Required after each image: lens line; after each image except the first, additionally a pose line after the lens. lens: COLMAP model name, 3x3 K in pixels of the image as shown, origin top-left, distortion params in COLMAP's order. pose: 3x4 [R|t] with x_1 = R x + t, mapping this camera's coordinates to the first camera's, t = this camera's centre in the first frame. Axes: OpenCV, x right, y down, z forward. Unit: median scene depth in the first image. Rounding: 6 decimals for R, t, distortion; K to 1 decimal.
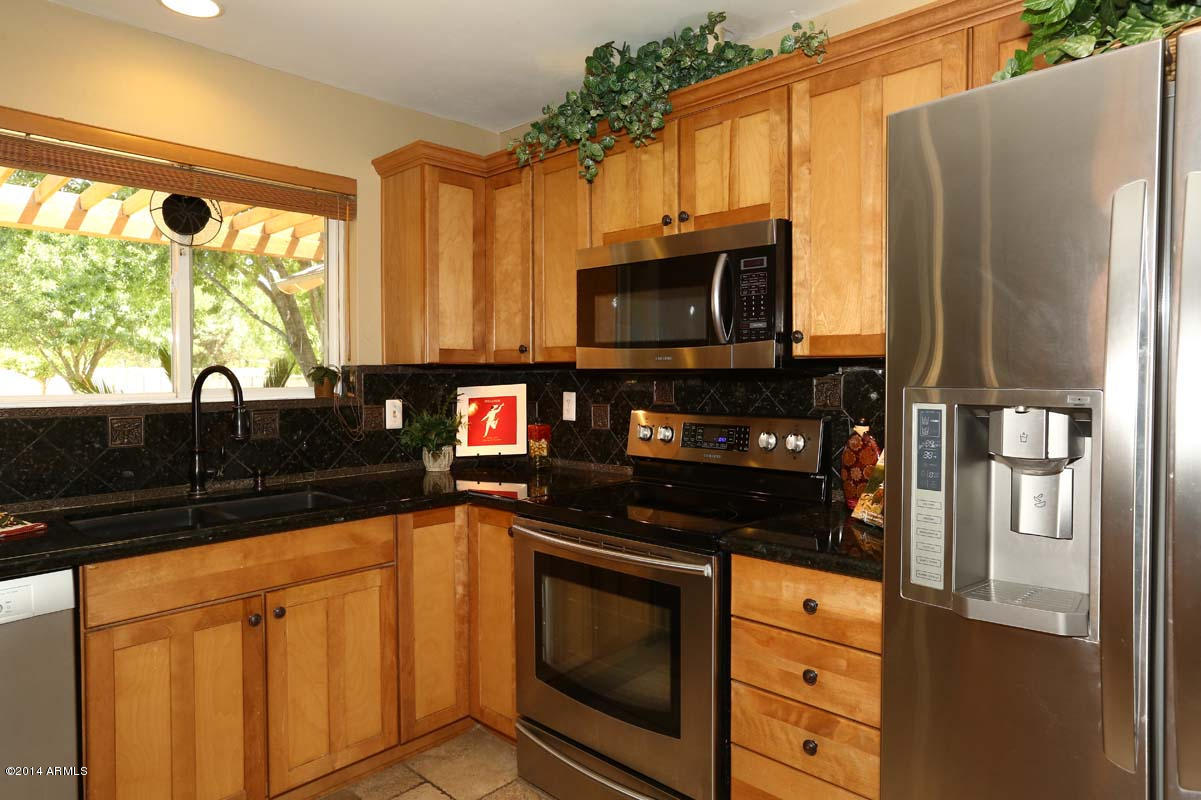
lens RADIAL K [[711.7, 0, 591.8], [0, 711.7, 393.0], [0, 0, 1]] dist [-0.020288, 0.000084]
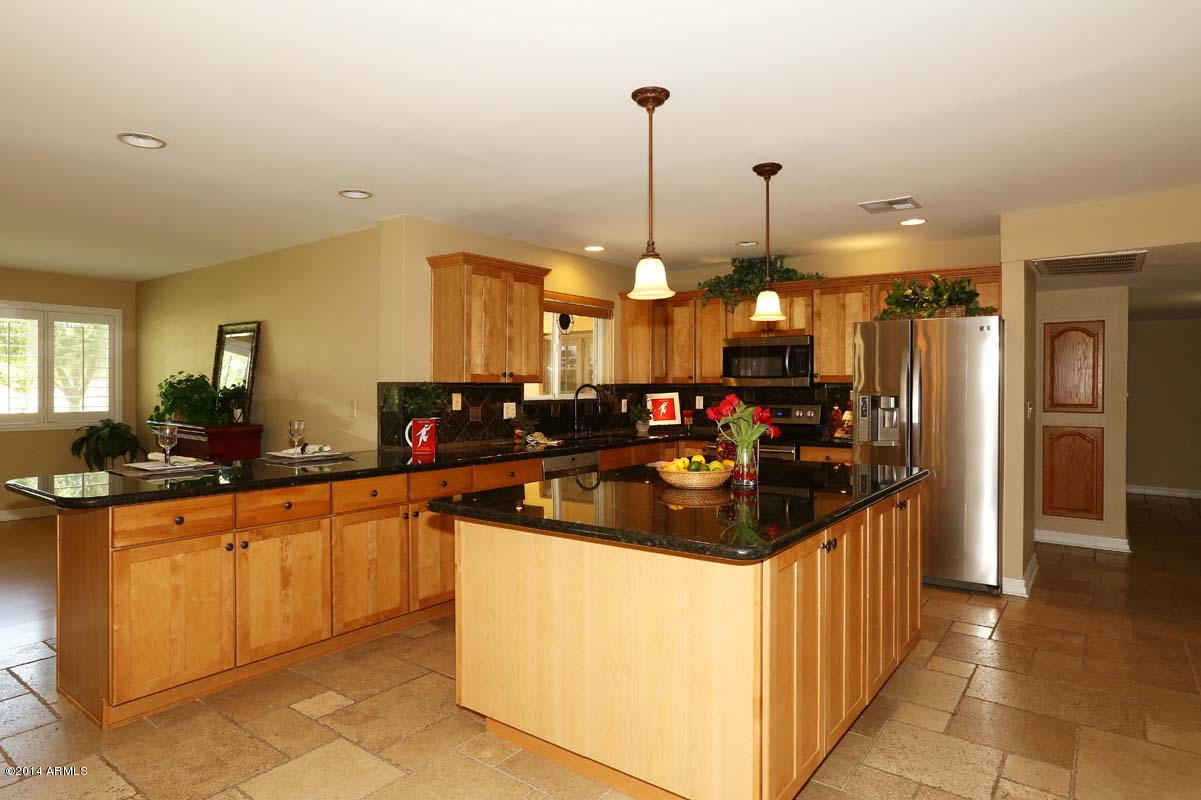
lens RADIAL K [[693.4, 0, 590.0], [0, 693.4, 400.3], [0, 0, 1]] dist [-0.028518, 0.000635]
pose [[0.993384, 0.000629, 0.114834, -0.686021], [0.000242, 0.999971, -0.007570, 0.030859], [-0.114836, 0.007548, 0.993356, -1.226346]]
